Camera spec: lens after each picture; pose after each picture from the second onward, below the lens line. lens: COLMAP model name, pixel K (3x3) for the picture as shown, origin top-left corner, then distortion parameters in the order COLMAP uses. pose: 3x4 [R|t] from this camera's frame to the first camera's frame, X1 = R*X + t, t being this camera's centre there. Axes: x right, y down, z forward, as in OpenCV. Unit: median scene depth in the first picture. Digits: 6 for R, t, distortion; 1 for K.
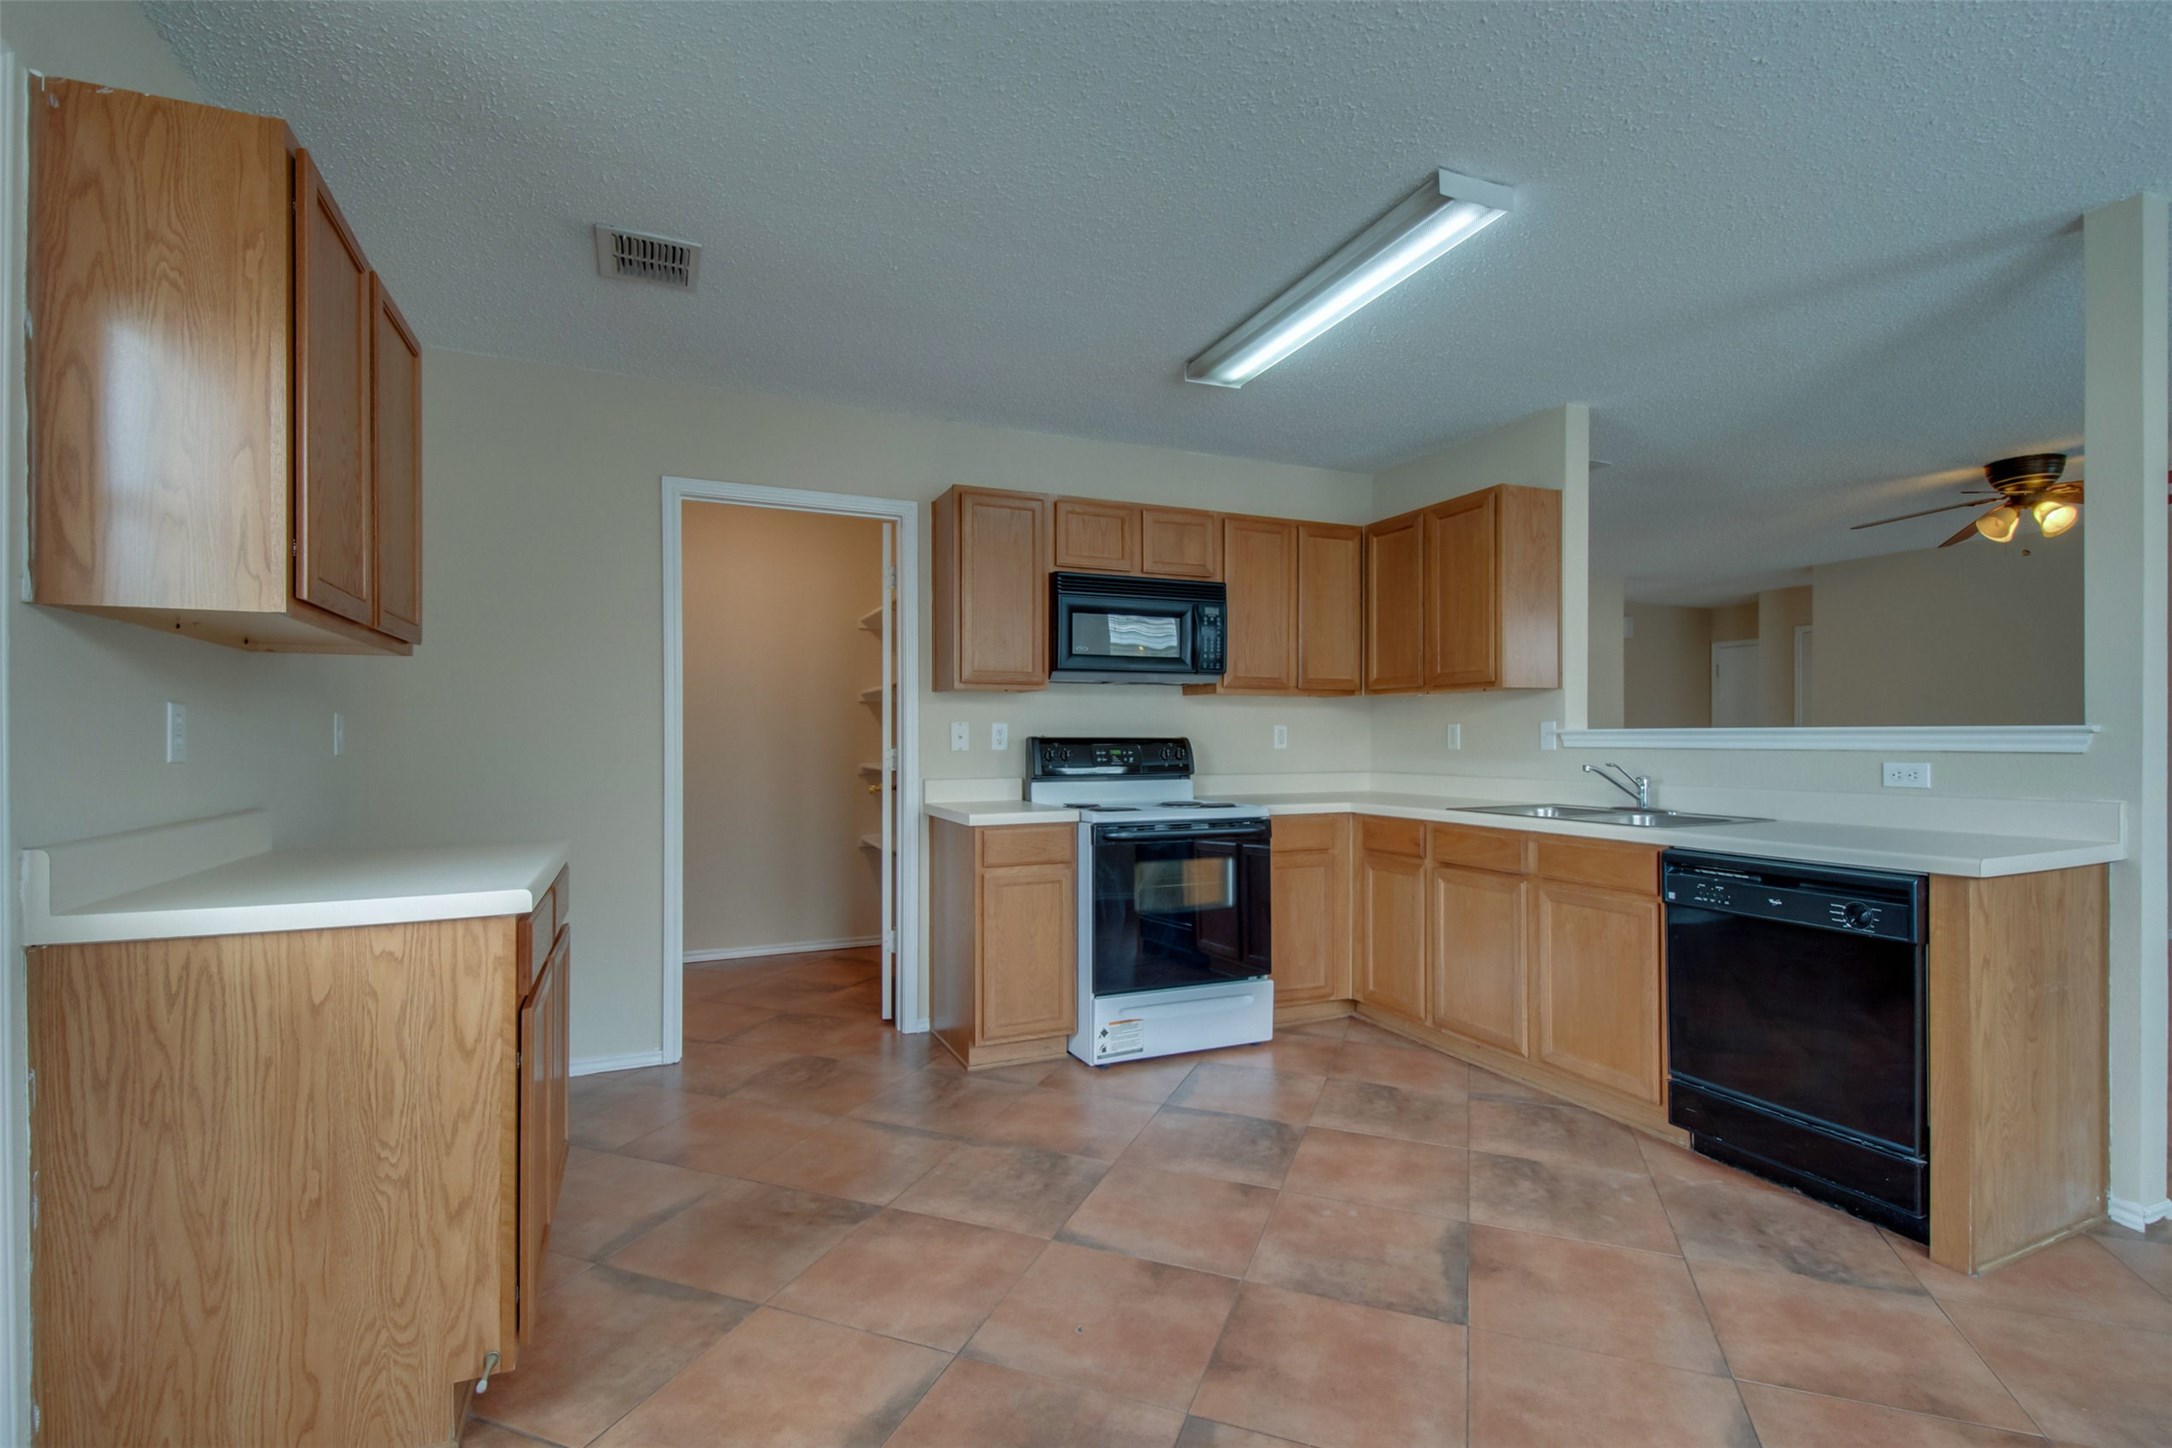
lens RADIAL K [[1082.8, 0, 1088.5], [0, 1082.8, 736.5], [0, 0, 1]] dist [0.029622, -0.030699]
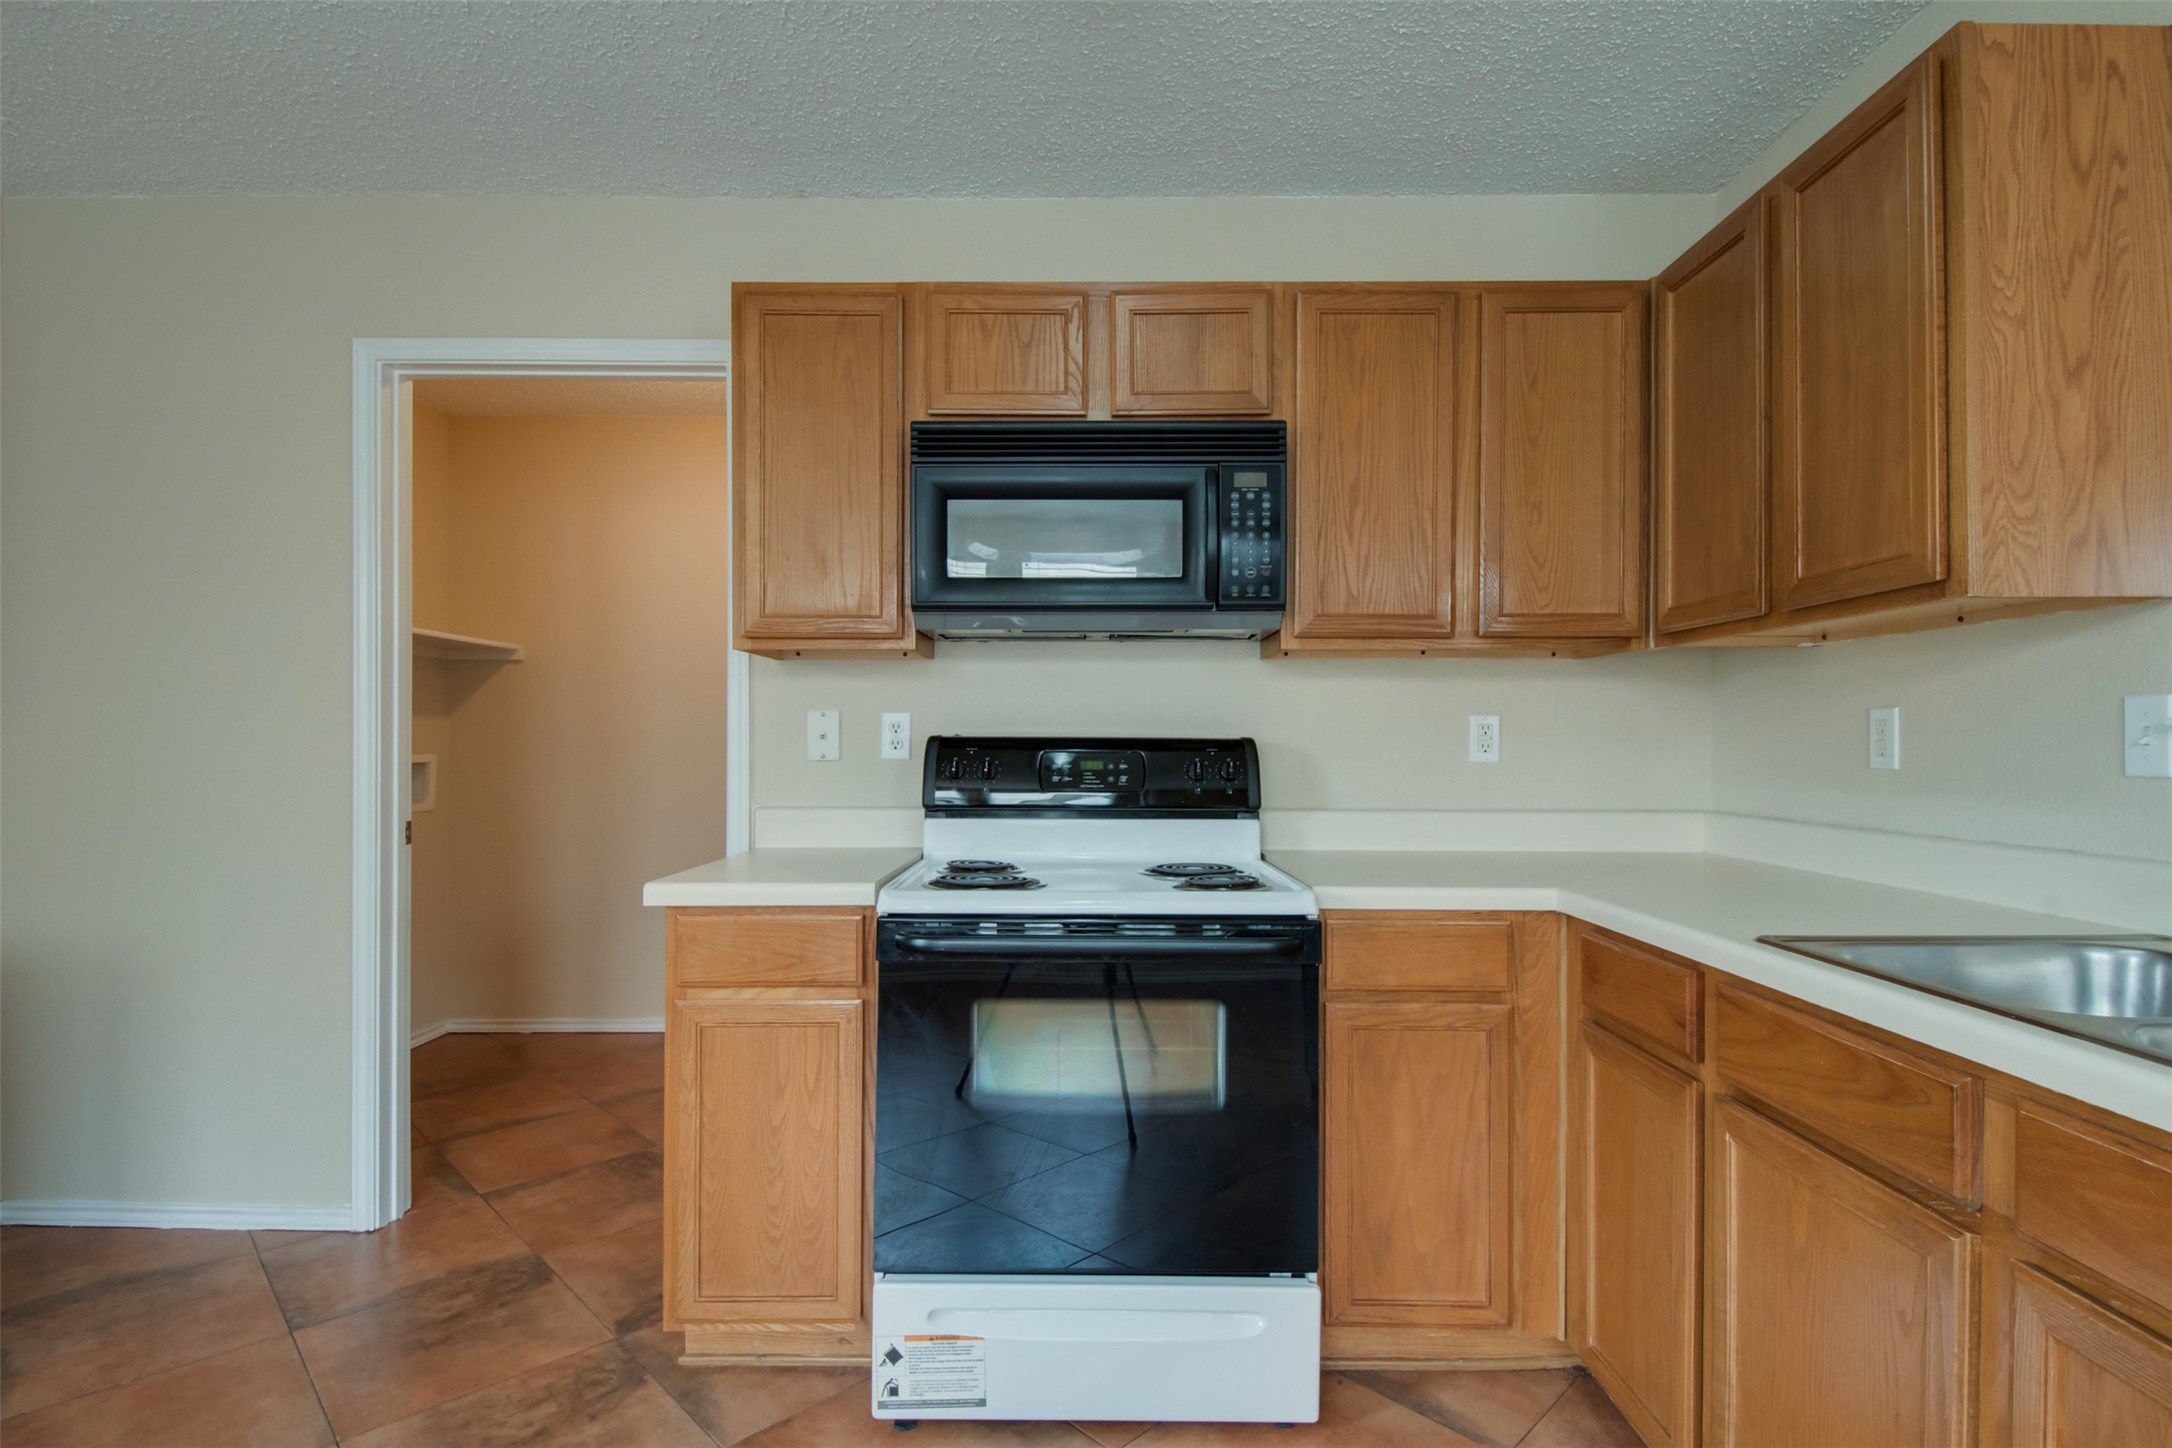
lens RADIAL K [[1082.8, 0, 1088.5], [0, 1082.8, 736.5], [0, 0, 1]] dist [0.029622, -0.030699]
pose [[0.901026, 0.002004, -0.433760, 0.265978], [-0.003885, 0.999986, -0.003451, 0.002225], [0.433747, 0.004795, 0.901022, 0.537898]]
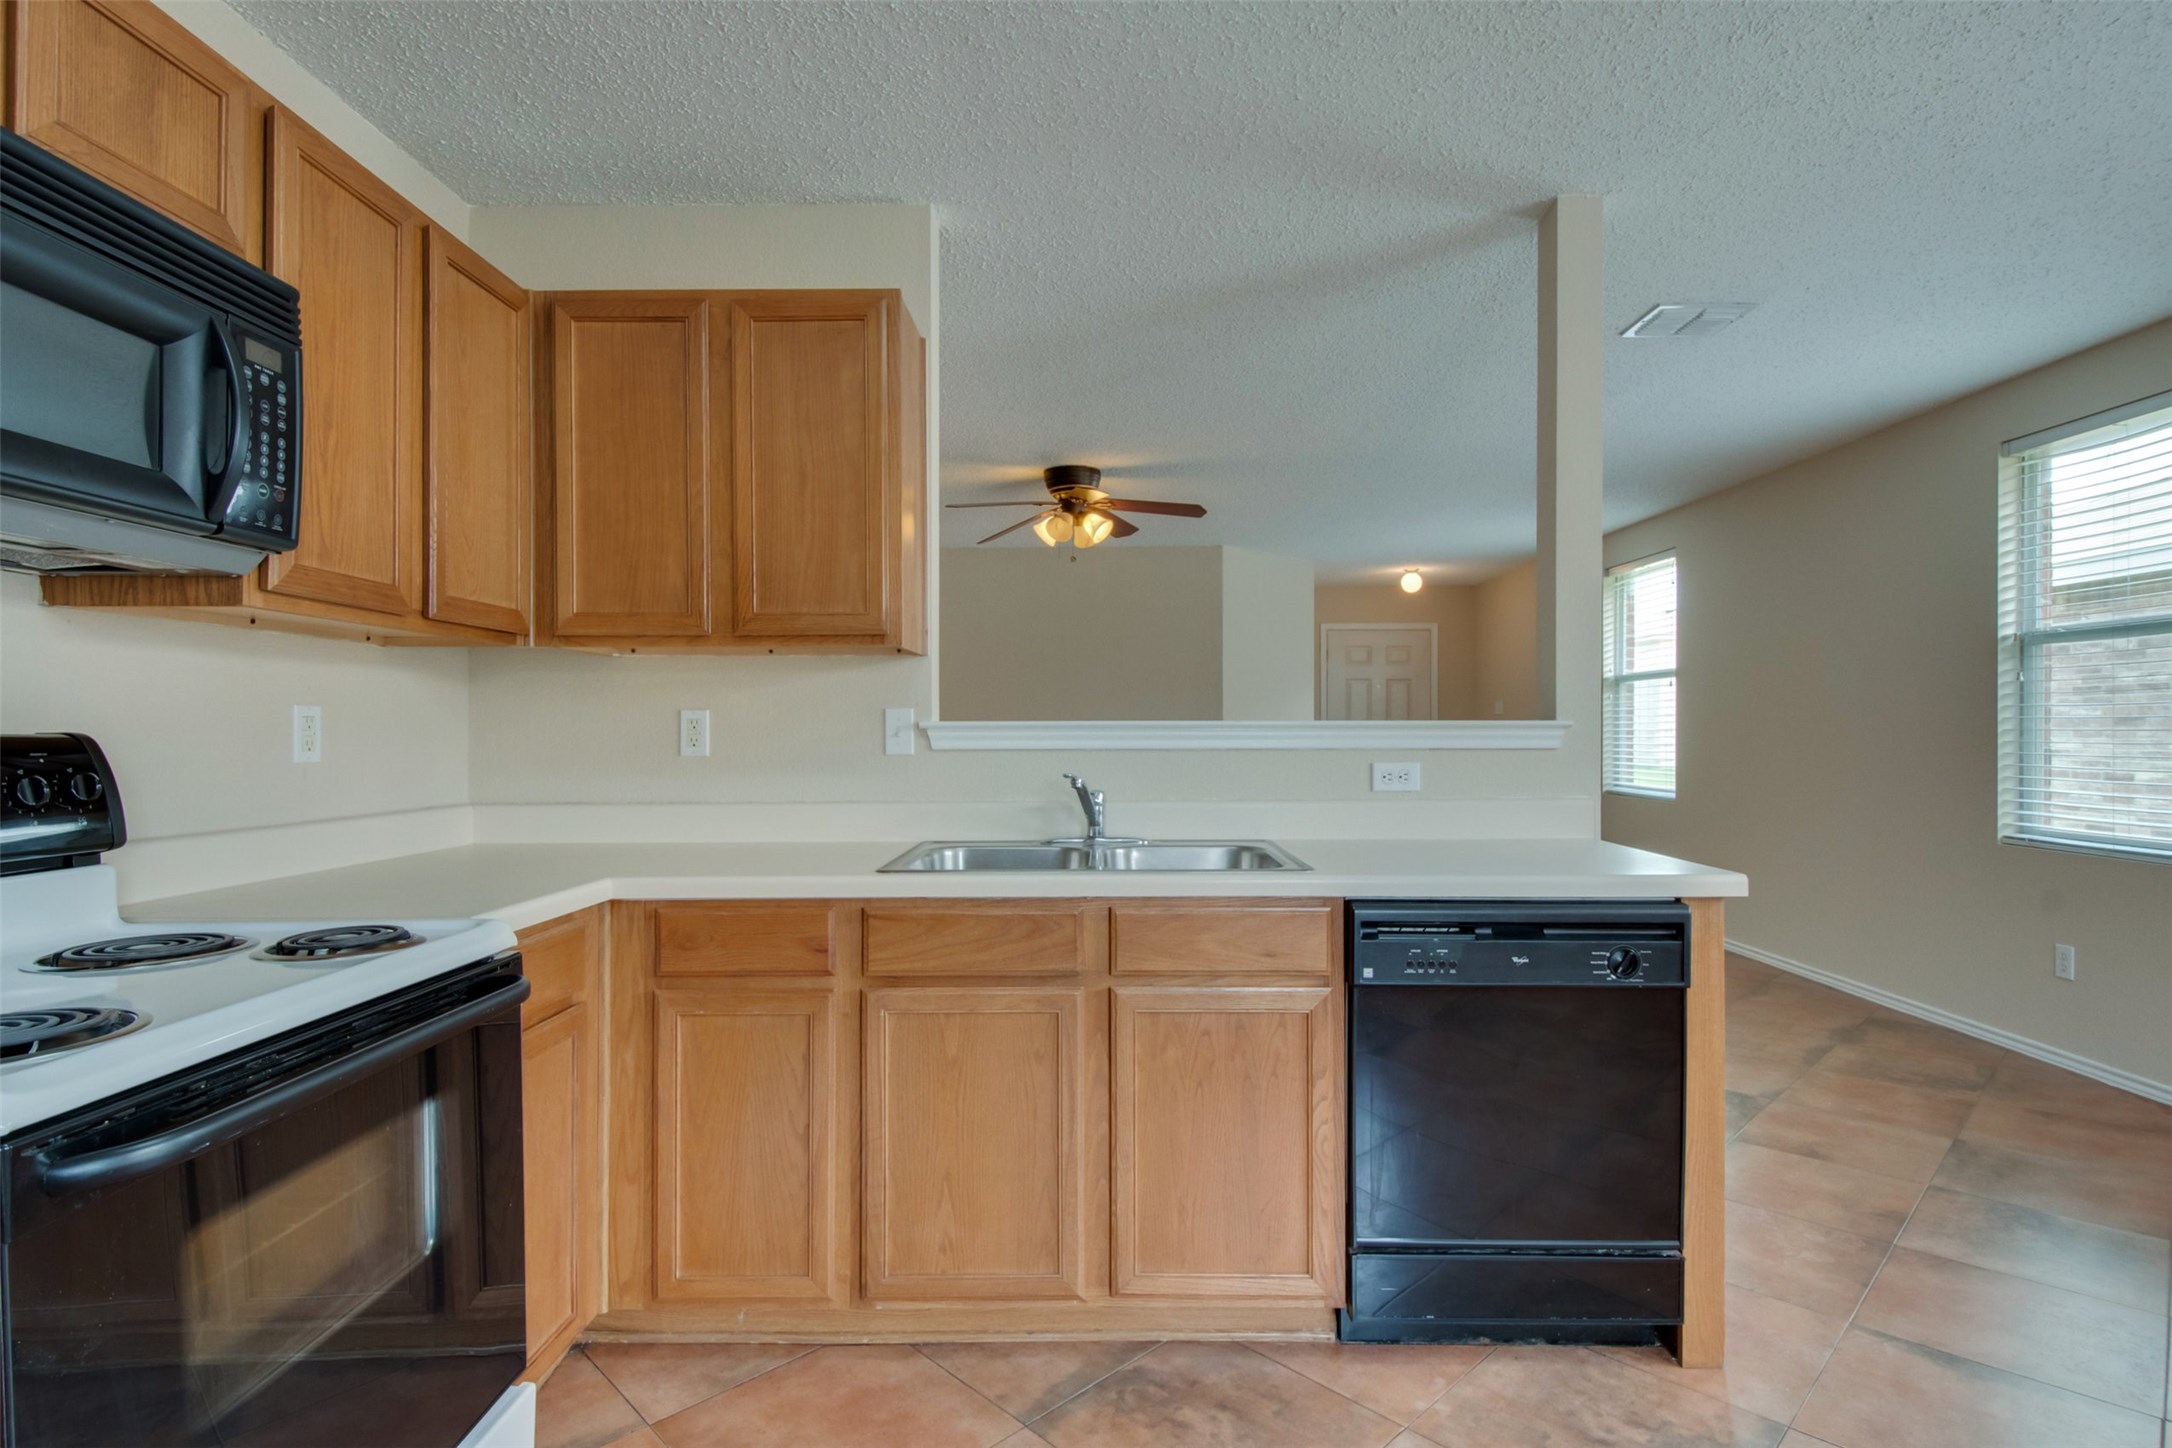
lens RADIAL K [[1080.9, 0, 1122.6], [0, 1080.9, 730.8], [0, 0, 1]] dist [0.021705, -0.013595]
pose [[0.398368, 0.002130, 0.917223, -0.091437], [0.000936, 0.999996, -0.002729, 0.000769], [-0.917225, 0.001946, 0.398364, 0.637623]]
